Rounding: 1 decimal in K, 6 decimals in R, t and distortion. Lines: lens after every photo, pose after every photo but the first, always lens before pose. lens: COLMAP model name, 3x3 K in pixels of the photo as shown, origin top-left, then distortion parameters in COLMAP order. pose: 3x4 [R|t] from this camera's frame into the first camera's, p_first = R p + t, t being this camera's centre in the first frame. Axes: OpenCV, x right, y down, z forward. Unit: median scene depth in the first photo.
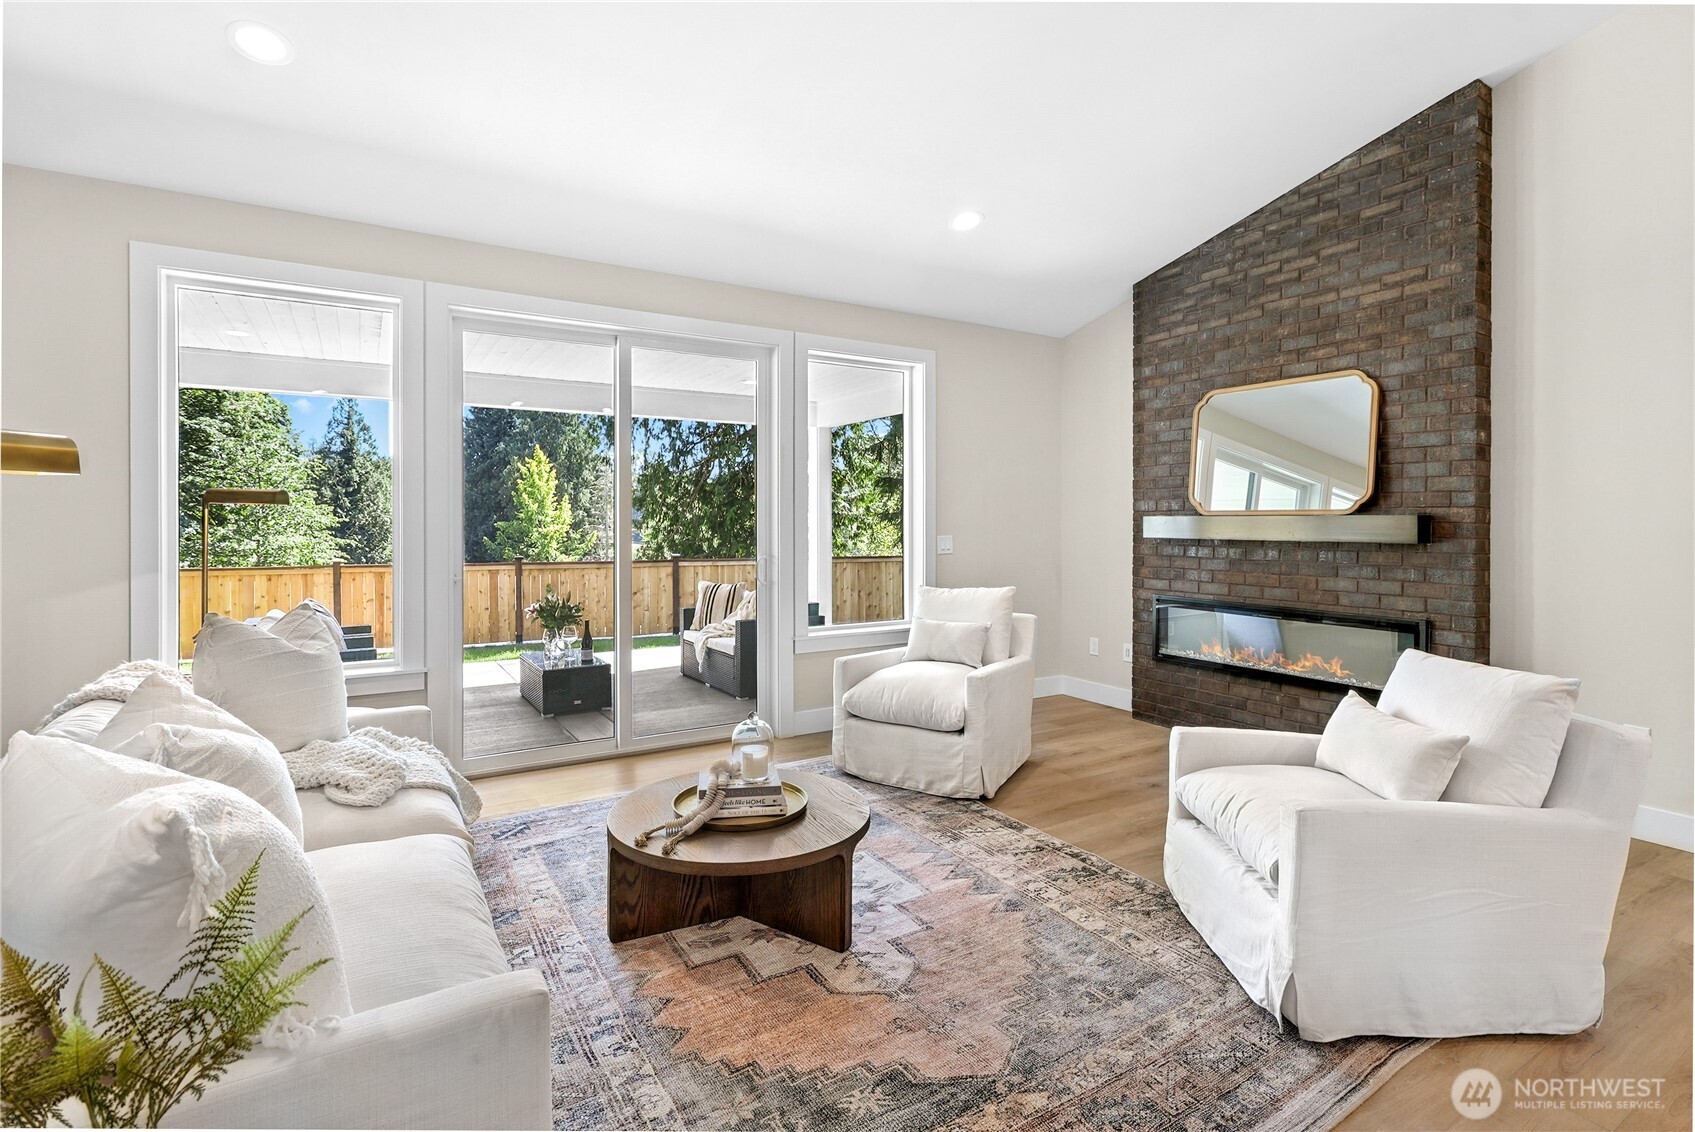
lens RADIAL K [[794.6, 0, 831.9], [0, 794.6, 527.5], [0, 0, 1]] dist [0.002731, 0.000178]
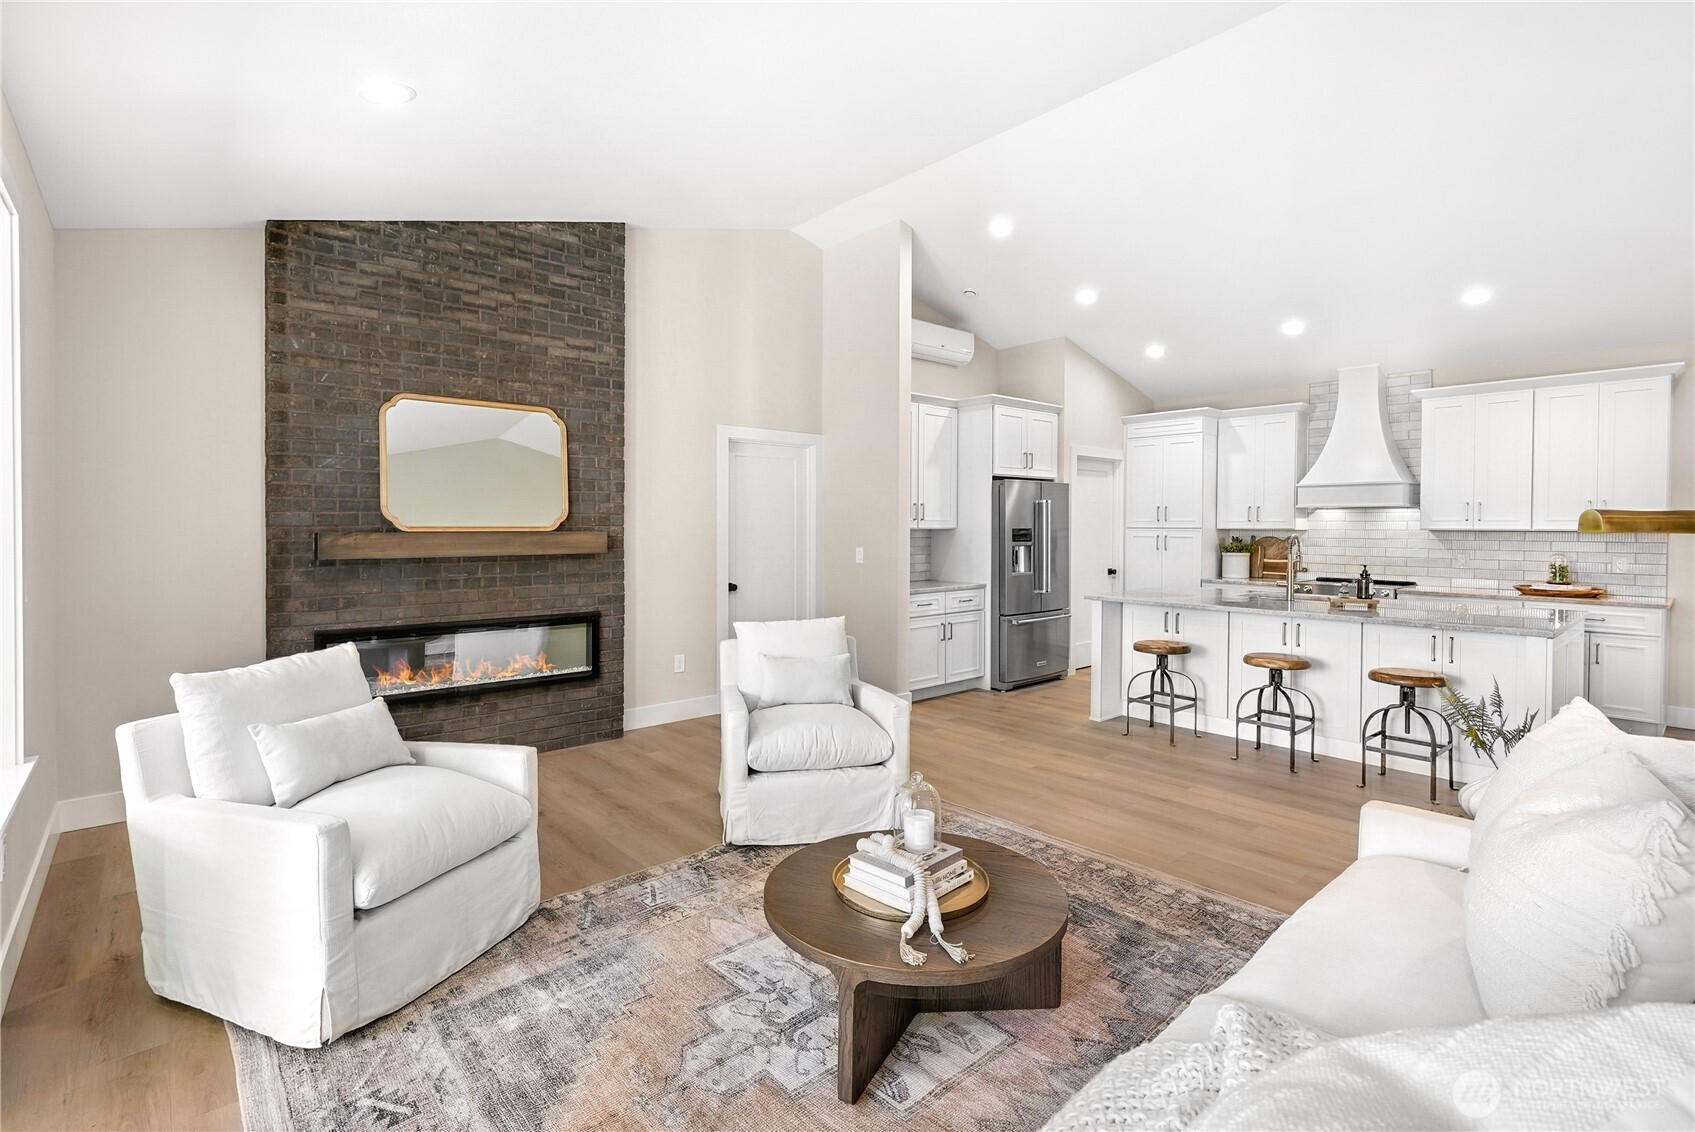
lens RADIAL K [[794.6, 0, 846.0], [0, 794.6, 551.1], [0, 0, 1]] dist [0.002731, 0.000178]
pose [[-0.186266, -0.023956, 0.982207, -0.589072], [0.015859, 0.999499, 0.027385, -0.012190], [-0.982371, 0.020677, -0.185792, 0.796279]]
